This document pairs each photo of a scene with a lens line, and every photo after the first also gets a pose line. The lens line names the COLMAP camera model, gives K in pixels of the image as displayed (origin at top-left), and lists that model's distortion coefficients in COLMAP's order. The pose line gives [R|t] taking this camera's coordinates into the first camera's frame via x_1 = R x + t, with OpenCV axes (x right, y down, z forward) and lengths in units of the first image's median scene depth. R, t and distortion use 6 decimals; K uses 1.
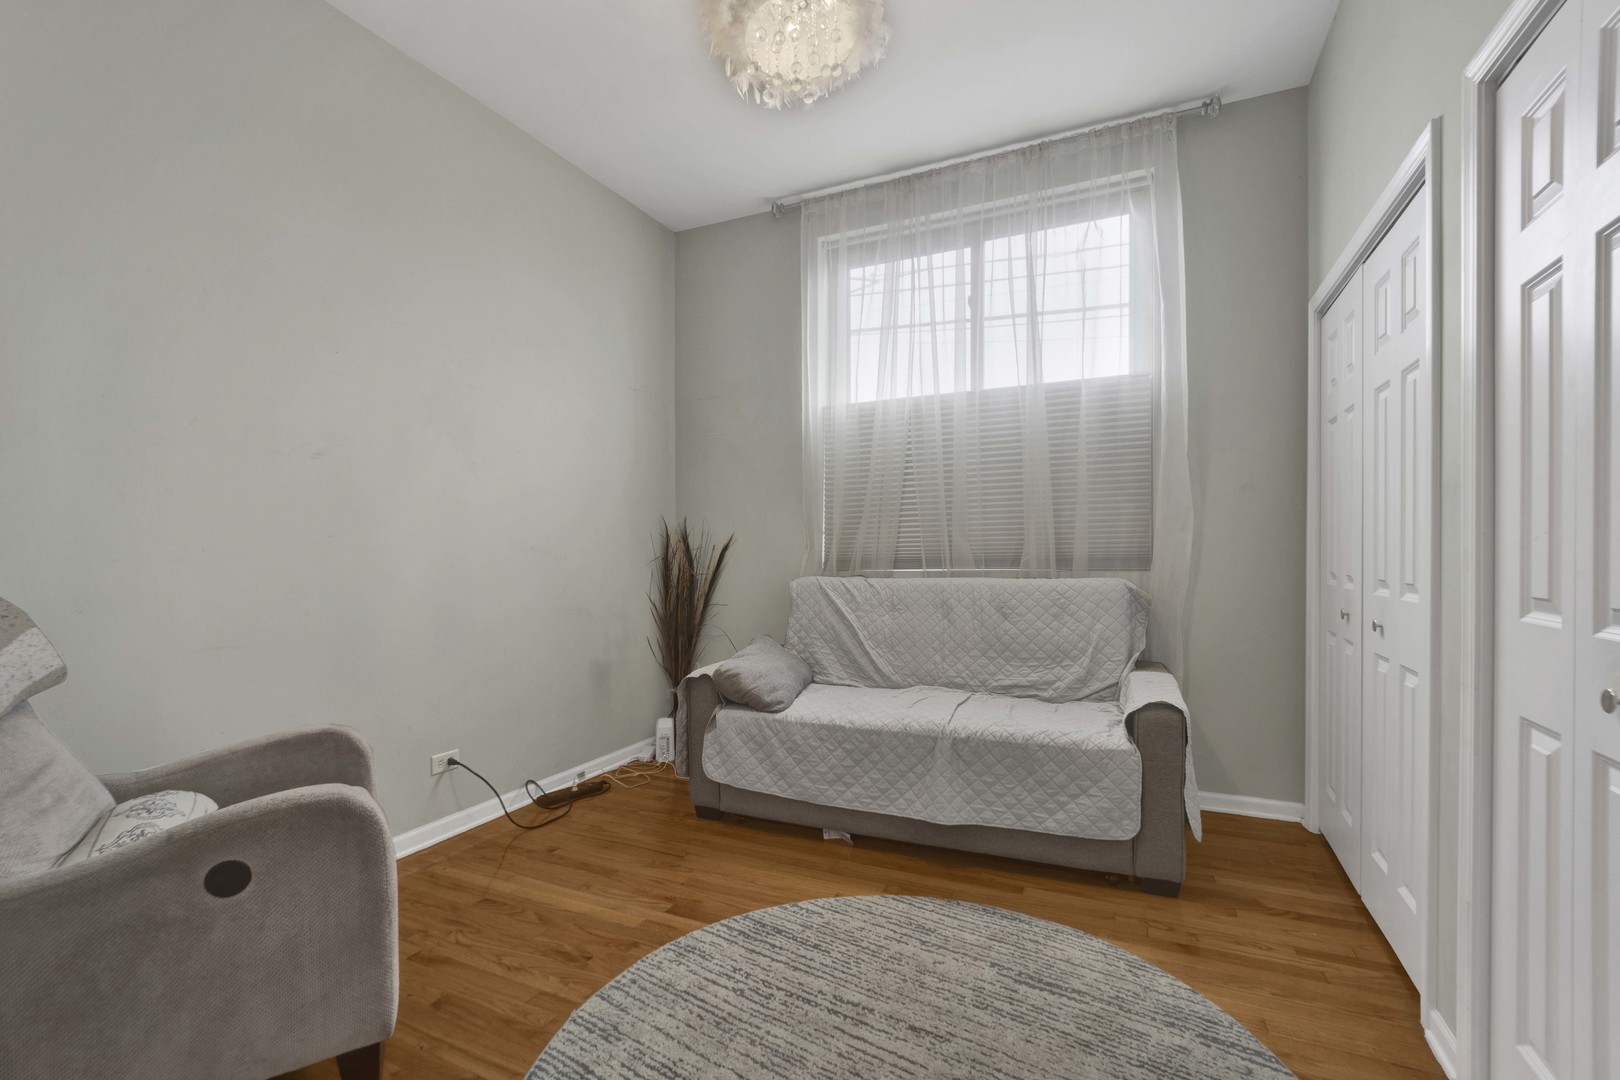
lens RADIAL K [[677.9, 0, 810.0], [0, 677.9, 540.0], [0, 0, 1]] dist [0.028196, -0.000058]
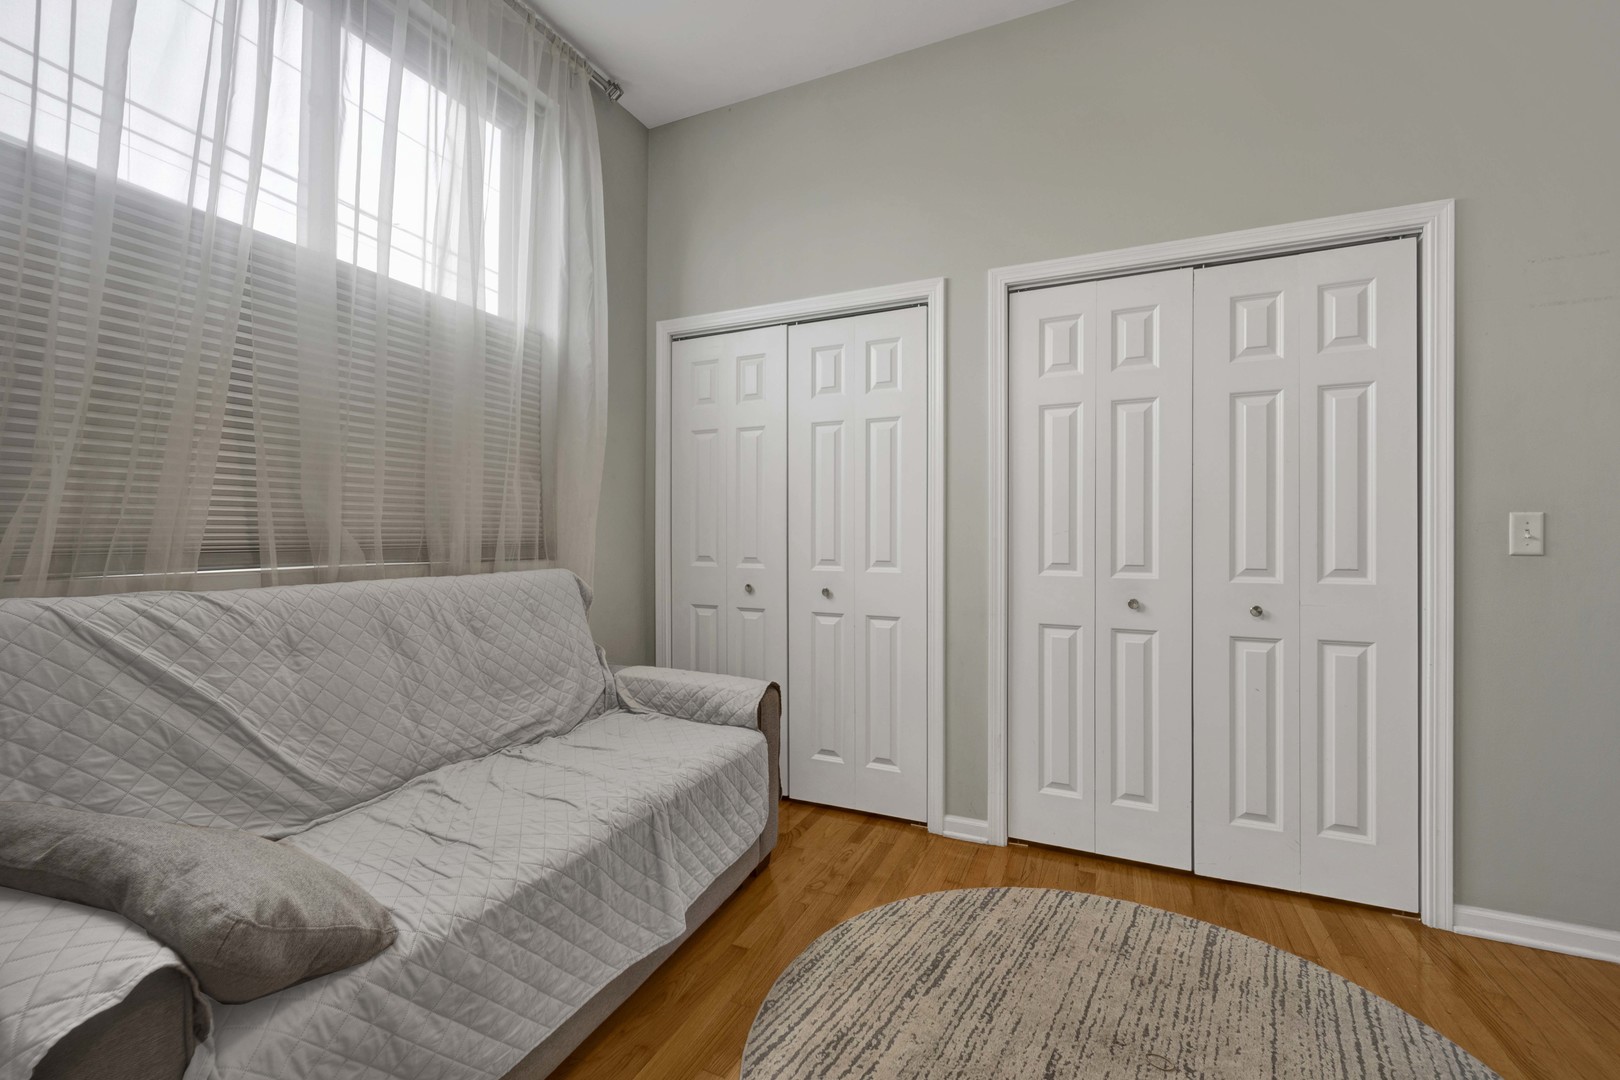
lens RADIAL K [[737.8, 0, 695.5], [0, 737.8, 533.6], [0, 0, 1]] dist [-0.019924, 0.000137]
pose [[0.043919, 0.016082, 0.998906, -0.470124], [-0.019010, 0.999703, -0.015259, 0.023940], [-0.998854, -0.018319, 0.044212, 0.830085]]
